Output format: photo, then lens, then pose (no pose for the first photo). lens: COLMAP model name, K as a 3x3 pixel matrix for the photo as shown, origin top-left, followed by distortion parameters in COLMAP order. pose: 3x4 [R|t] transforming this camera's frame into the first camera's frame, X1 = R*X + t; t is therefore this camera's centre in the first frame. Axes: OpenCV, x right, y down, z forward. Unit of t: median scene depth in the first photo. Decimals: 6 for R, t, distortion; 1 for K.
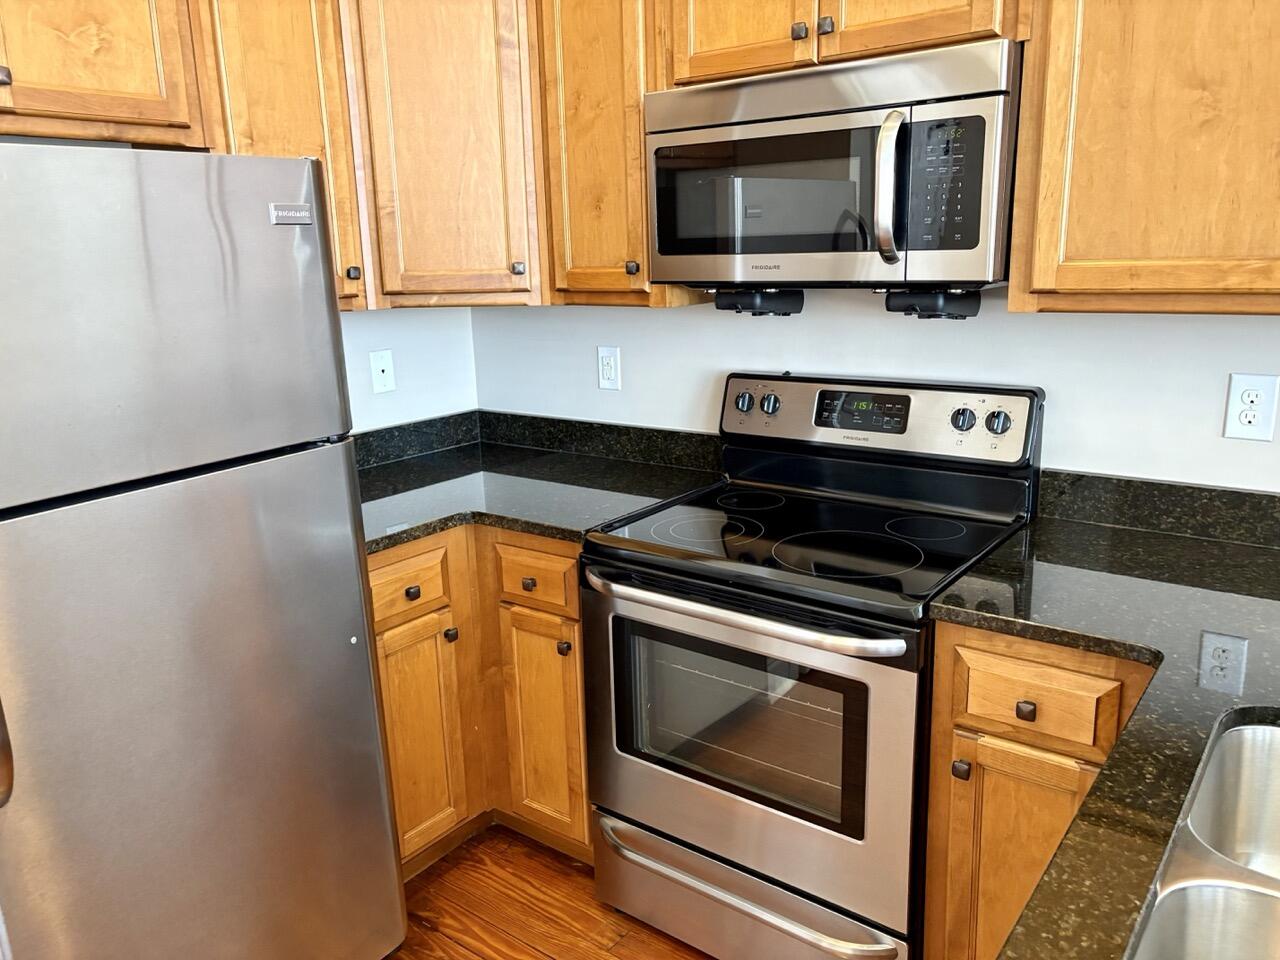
lens RADIAL K [[966.1, 0, 635.0], [0, 966.1, 479.2], [0, 0, 1]] dist [0.056707, -0.057907]
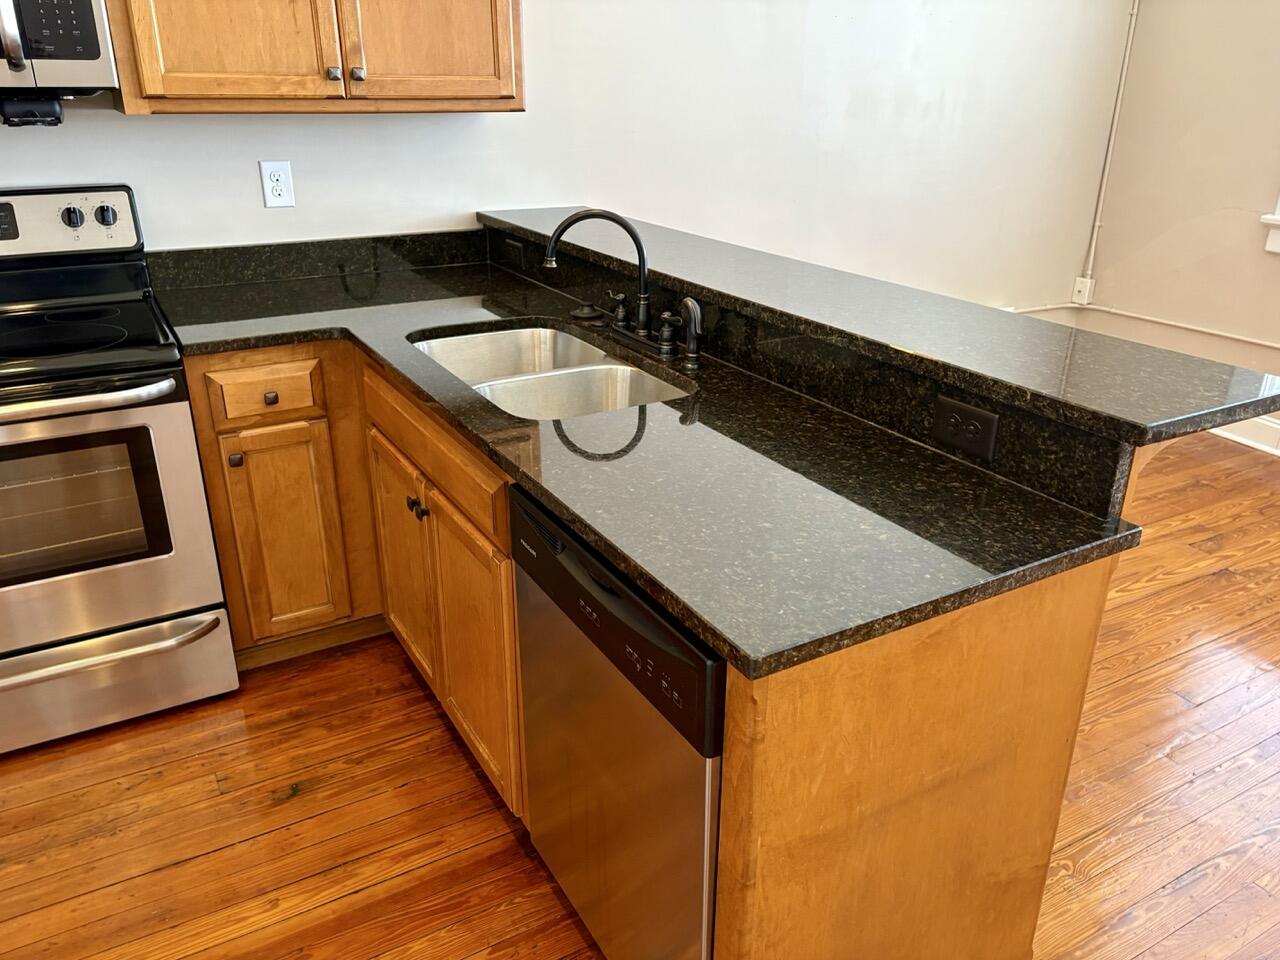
lens RADIAL K [[966.1, 0, 638.7], [0, 966.1, 475.5], [0, 0, 1]] dist [0.056707, -0.057907]
pose [[0.383961, -0.322913, 0.865044, -0.568119], [0.196995, 0.943933, 0.264923, 0.058308], [-0.902090, 0.068689, 0.426046, -0.088589]]
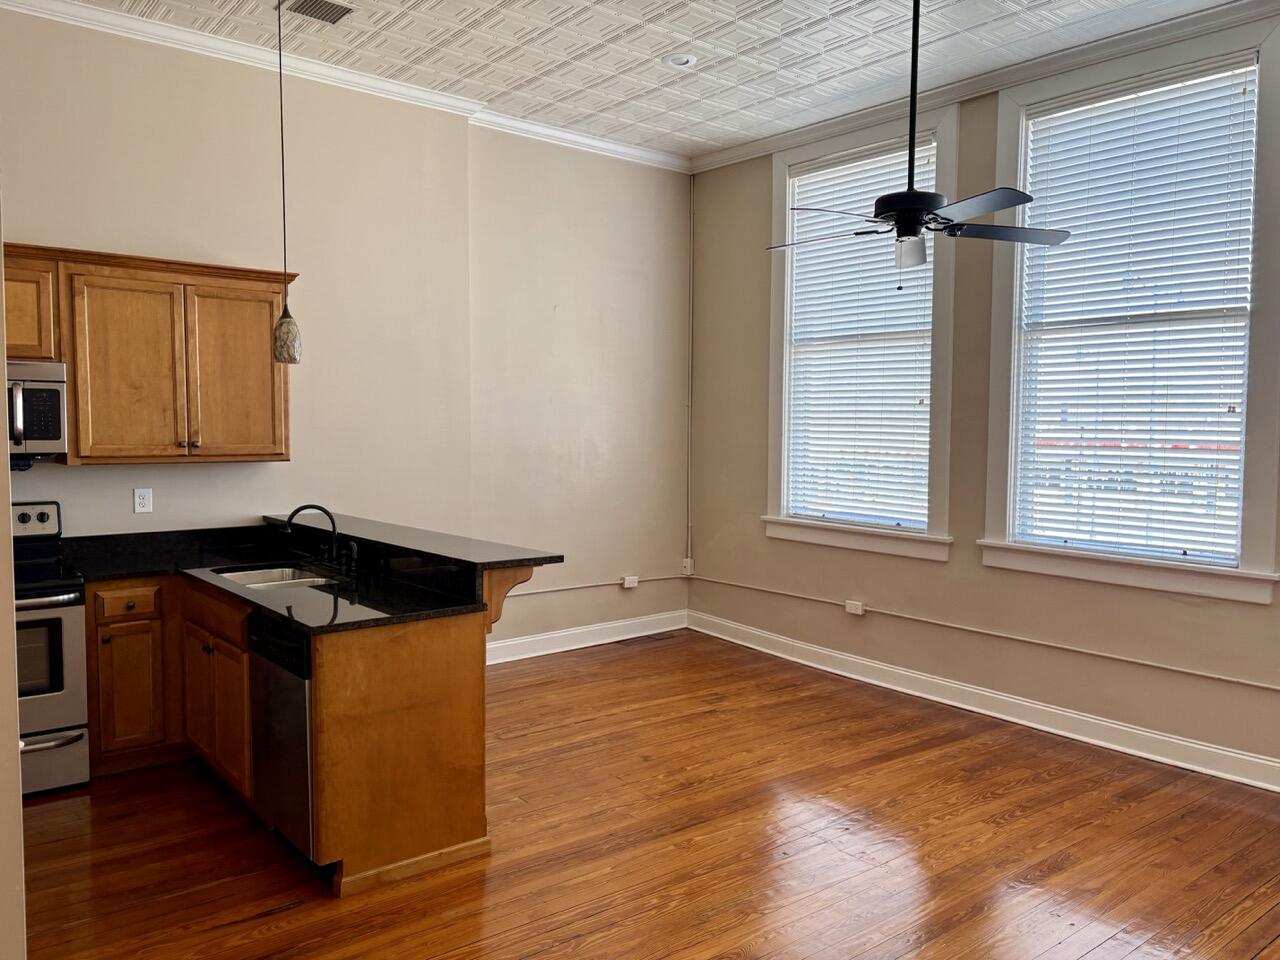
lens RADIAL K [[966.1, 0, 637.6], [0, 966.1, 482.6], [0, 0, 1]] dist [0.056707, -0.057907]
pose [[0.235651, -0.026120, 0.971487, -1.591683], [0.215250, 0.976214, -0.025966, 0.231552], [-0.947700, 0.215232, 0.235668, -0.884994]]
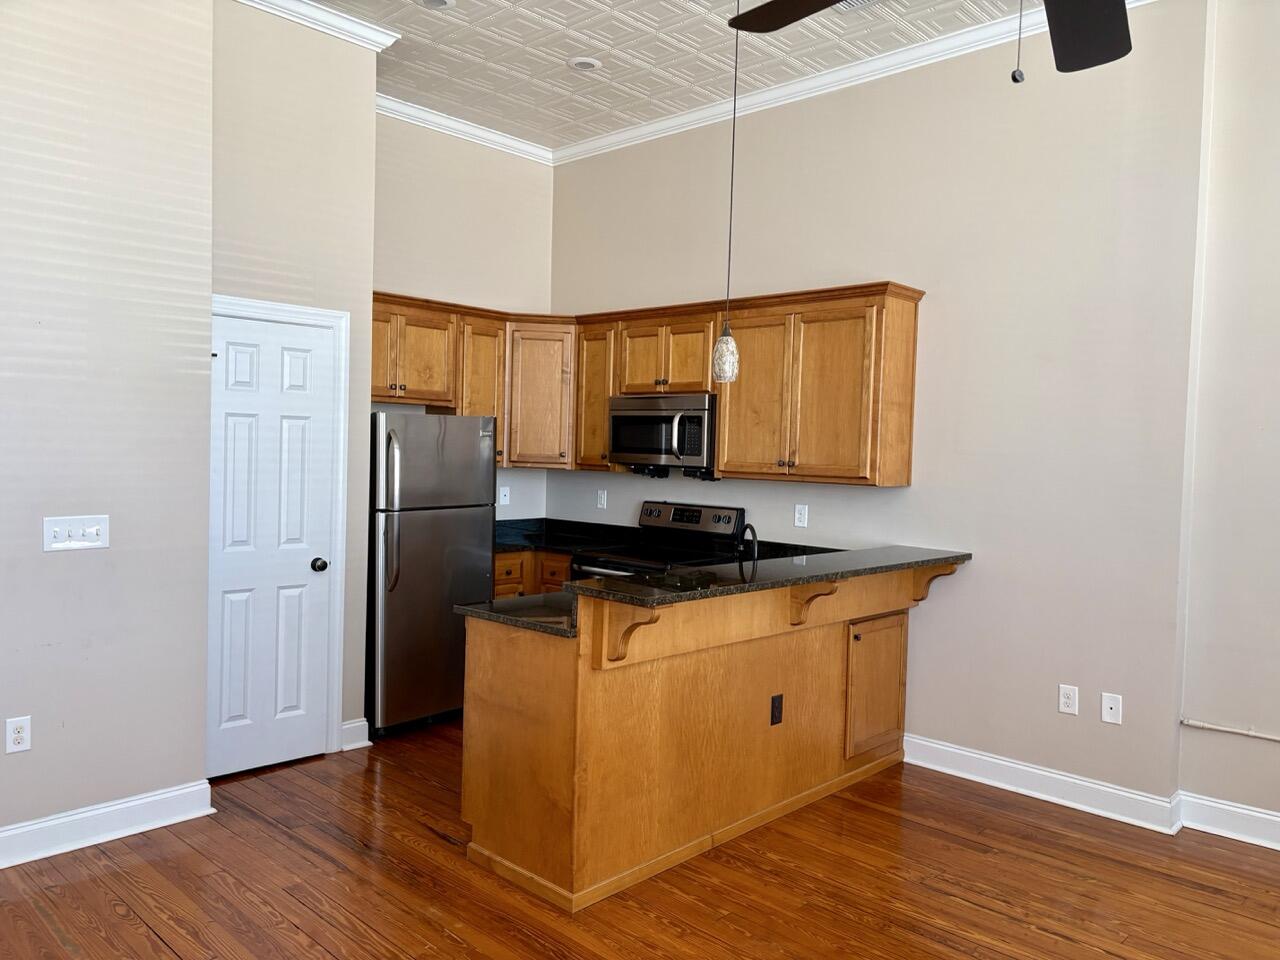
lens RADIAL K [[966.1, 0, 641.5], [0, 966.1, 477.1], [0, 0, 1]] dist [0.056707, -0.057907]
pose [[0.992541, 0.059338, -0.106500, 0.452674], [-0.079657, 0.976950, -0.198049, 0.411232], [0.092294, 0.205055, 0.974389, -1.817838]]
